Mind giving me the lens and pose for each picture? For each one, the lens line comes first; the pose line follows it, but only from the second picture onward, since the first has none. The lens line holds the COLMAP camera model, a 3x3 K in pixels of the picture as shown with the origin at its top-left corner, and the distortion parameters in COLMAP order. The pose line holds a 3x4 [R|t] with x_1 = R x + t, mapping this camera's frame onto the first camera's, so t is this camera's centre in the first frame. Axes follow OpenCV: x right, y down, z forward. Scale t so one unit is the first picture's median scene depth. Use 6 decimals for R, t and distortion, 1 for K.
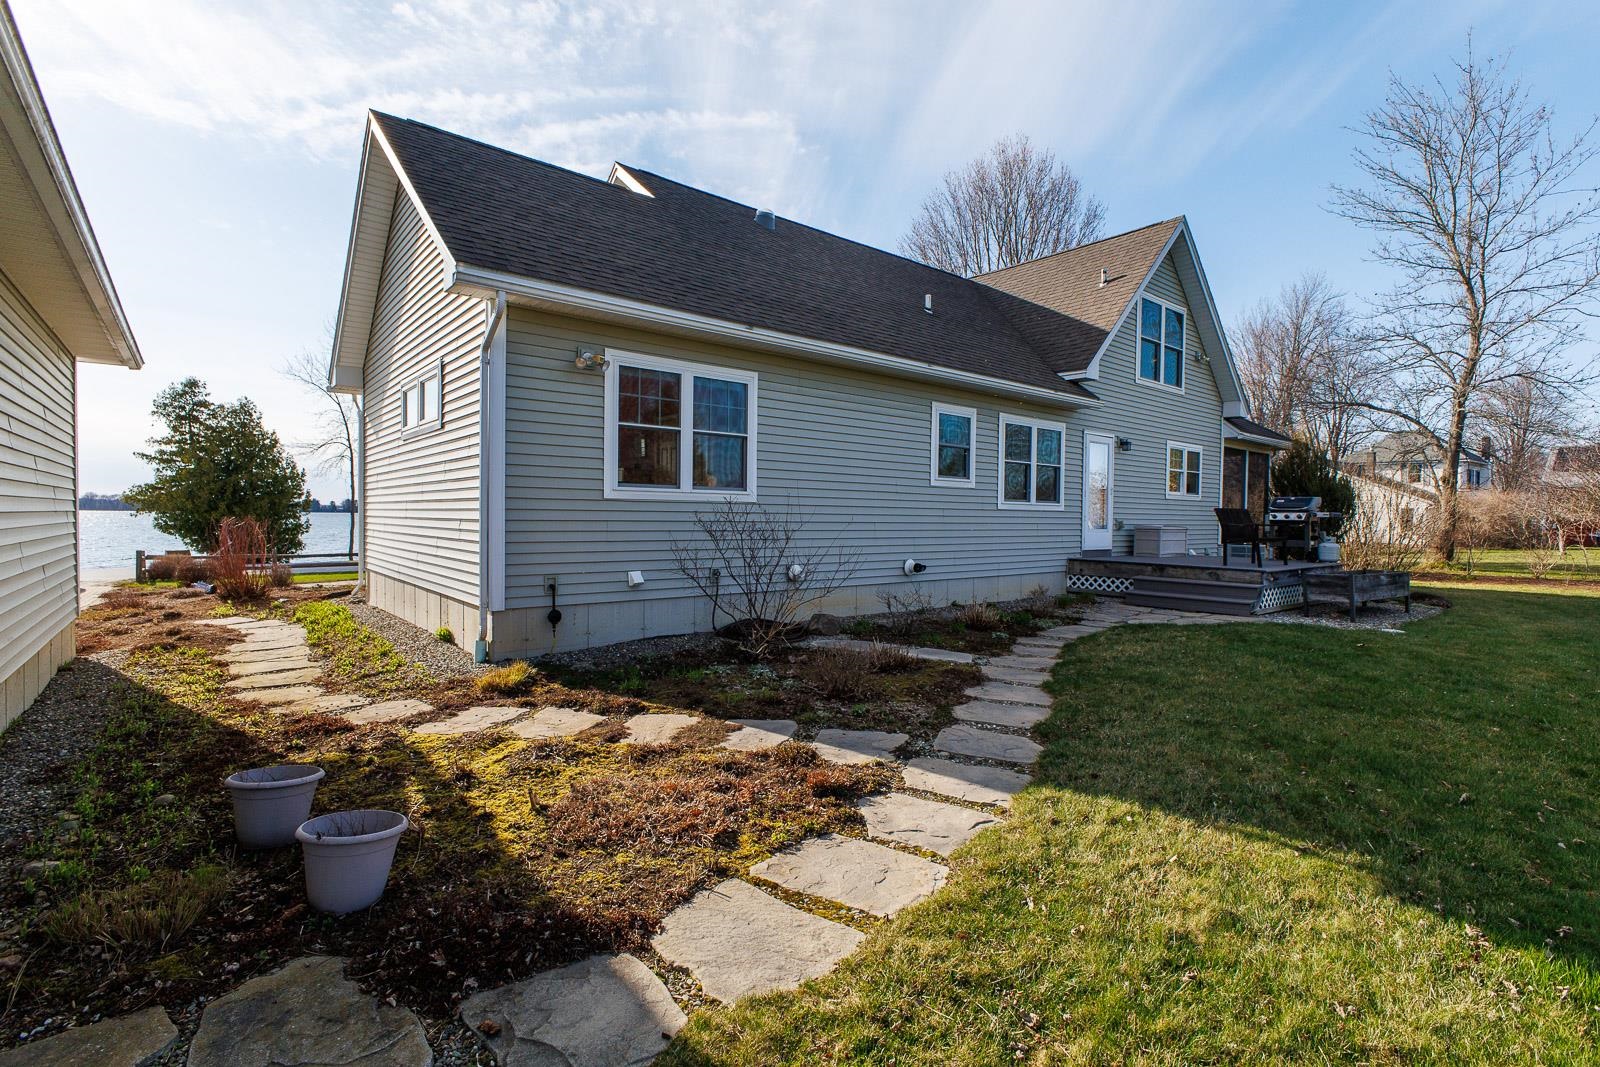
lens RADIAL K [[747.8, 0, 801.2], [0, 747.8, 515.7], [0, 0, 1]] dist [-0.014301, -0.000642]
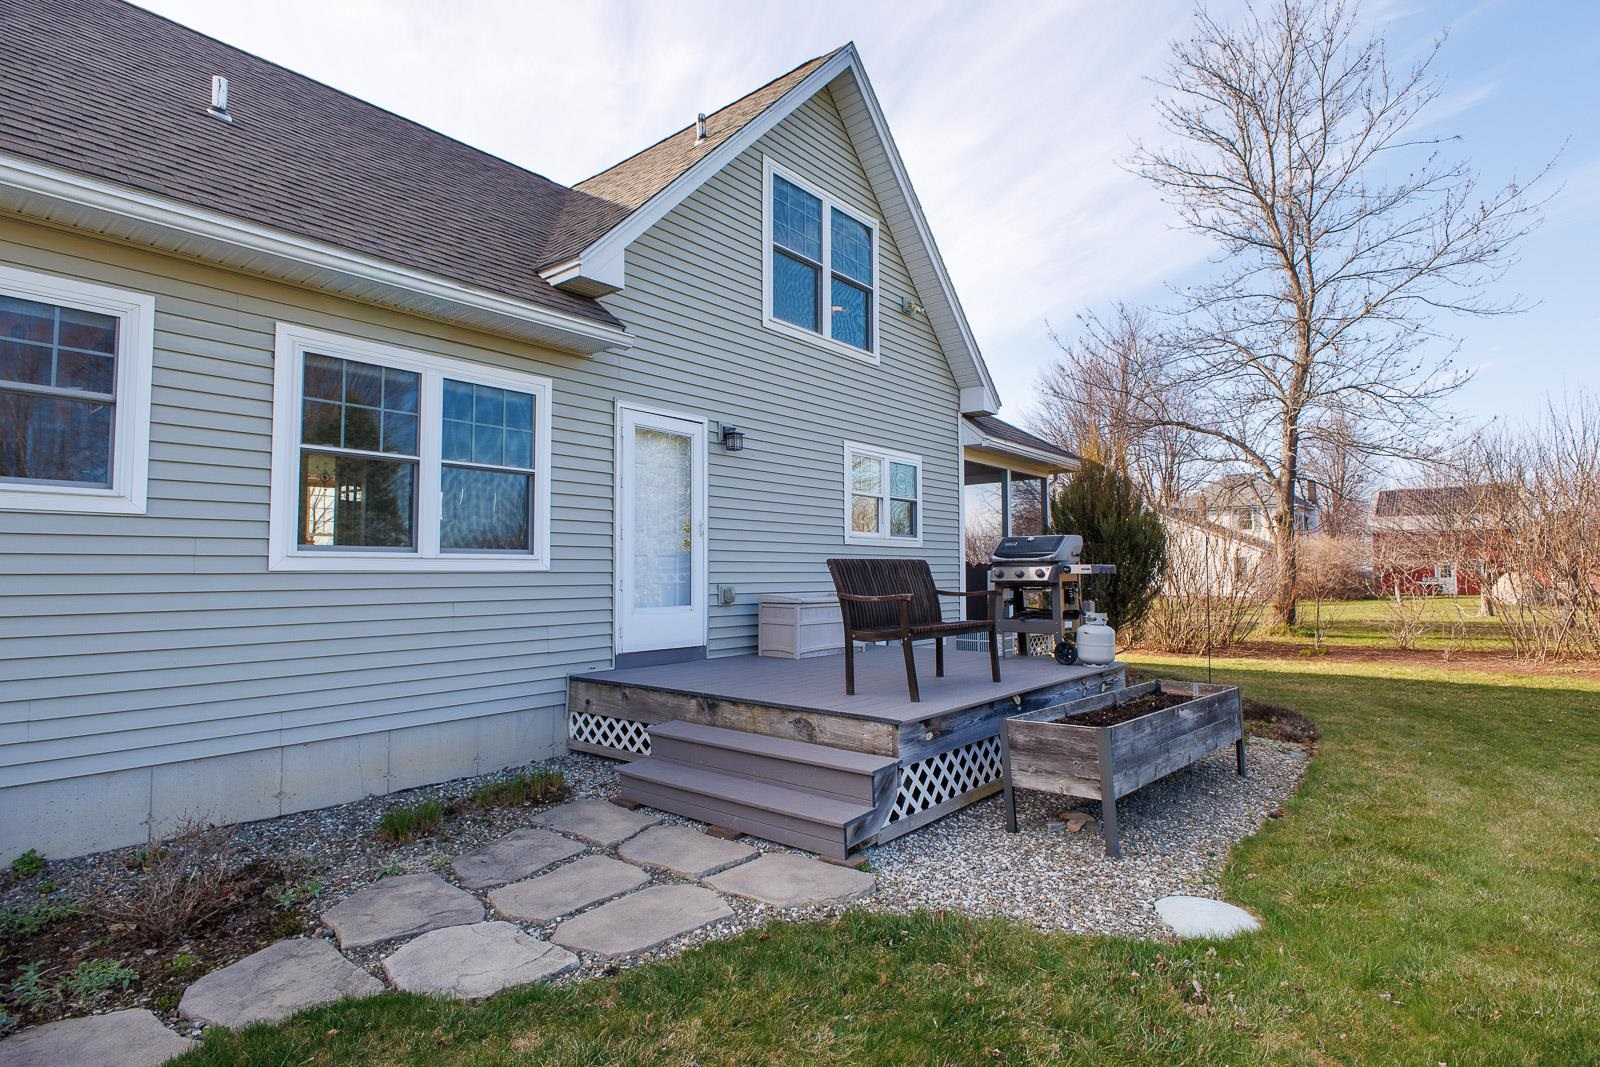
lens RADIAL K [[821.7, 0, 802.2], [0, 821.7, 508.3], [0, 0, 1]] dist [0.018056, 0.001014]
pose [[0.980428, -0.002117, 0.196865, 0.327170], [0.017574, 0.996892, -0.076800, -0.002505], [-0.196091, 0.078756, 0.977418, 0.390454]]
